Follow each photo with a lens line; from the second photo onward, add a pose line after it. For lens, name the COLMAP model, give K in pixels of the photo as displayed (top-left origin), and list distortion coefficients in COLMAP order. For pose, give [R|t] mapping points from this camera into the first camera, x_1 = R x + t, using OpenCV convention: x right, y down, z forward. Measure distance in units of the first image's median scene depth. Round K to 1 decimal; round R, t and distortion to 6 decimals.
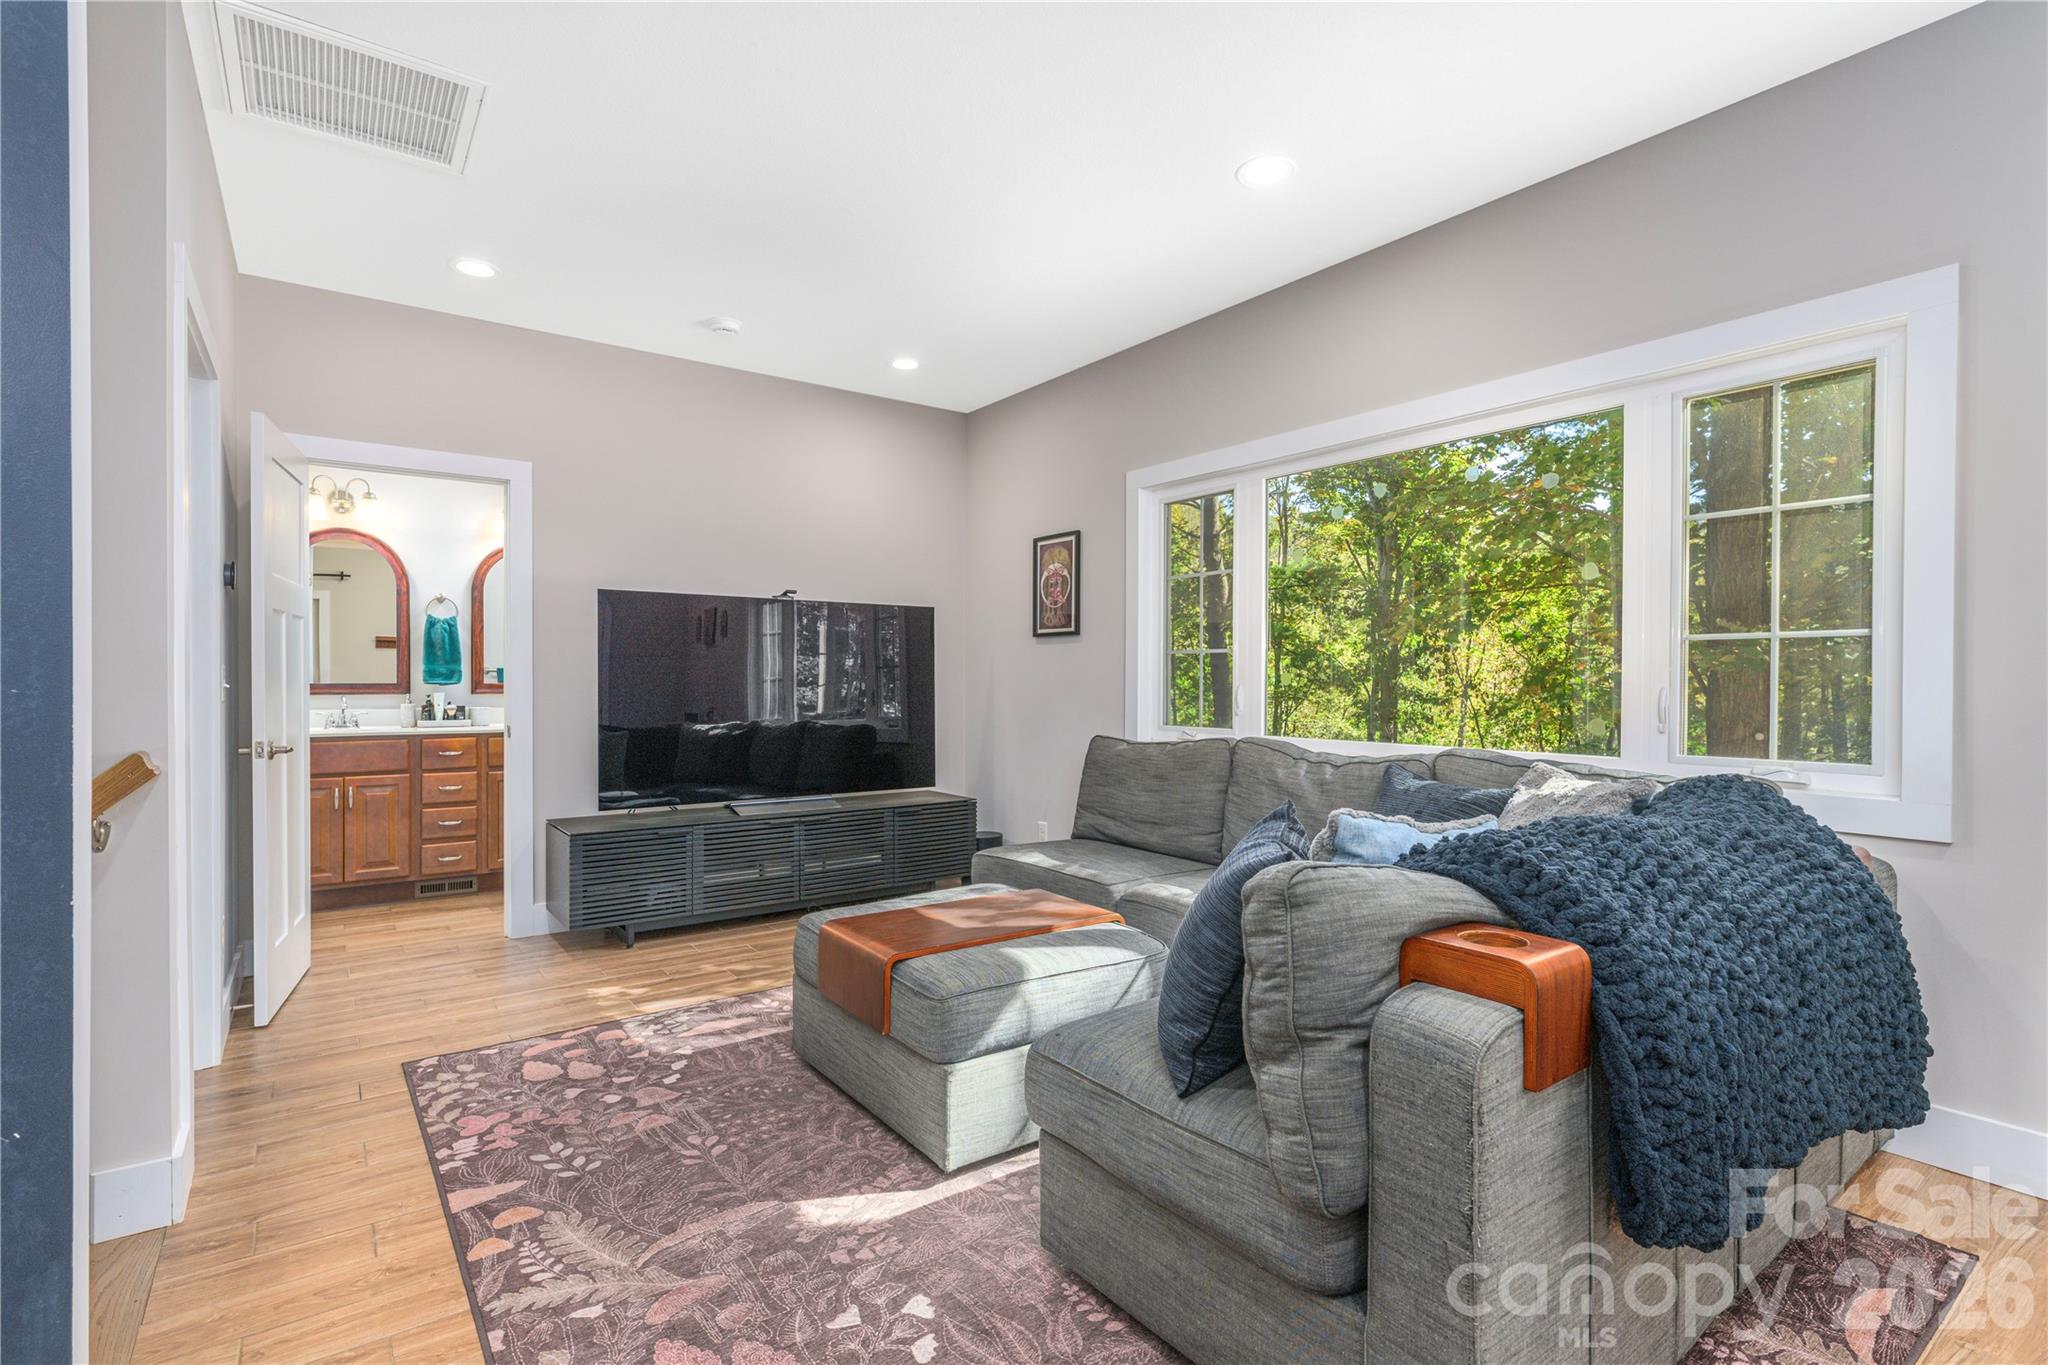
lens RADIAL K [[969.1, 0, 1024.0], [0, 969.1, 682.5], [0, 0, 1]] dist [0.000937, 0.000015]
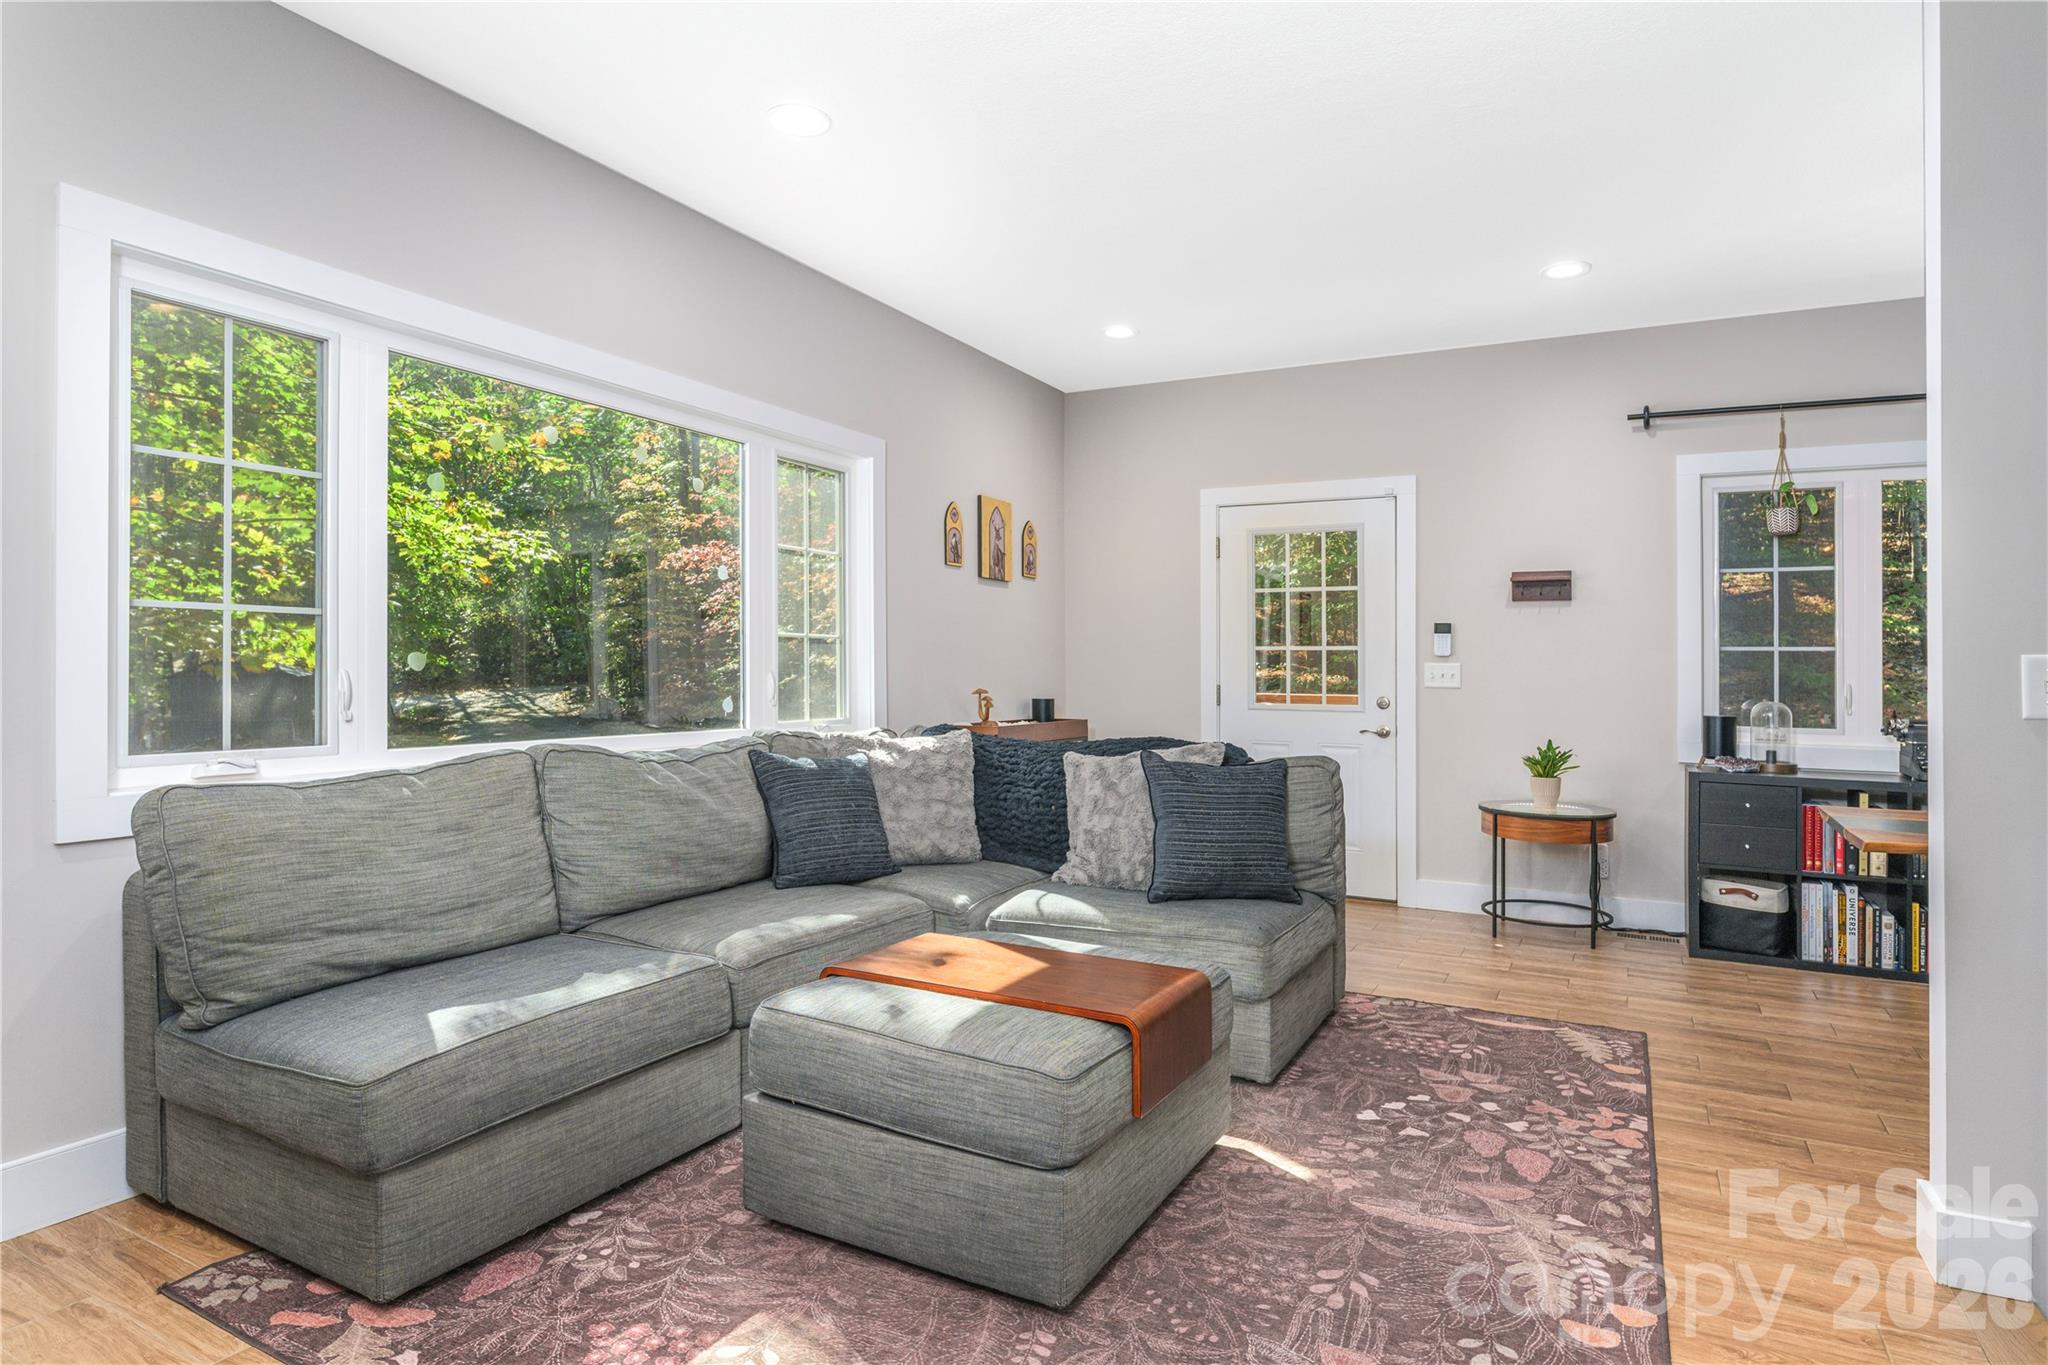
lens RADIAL K [[1163.0, 0, 1024.0], [0, 1163.0, 682.5], [0, 0, 1]] dist [-0.001640, -0.000834]
pose [[-0.443911, -0.015099, 0.895944, -1.266799], [-0.009666, 0.999881, 0.012061, -0.002258], [-0.896019, -0.003306, -0.444004, 2.002666]]
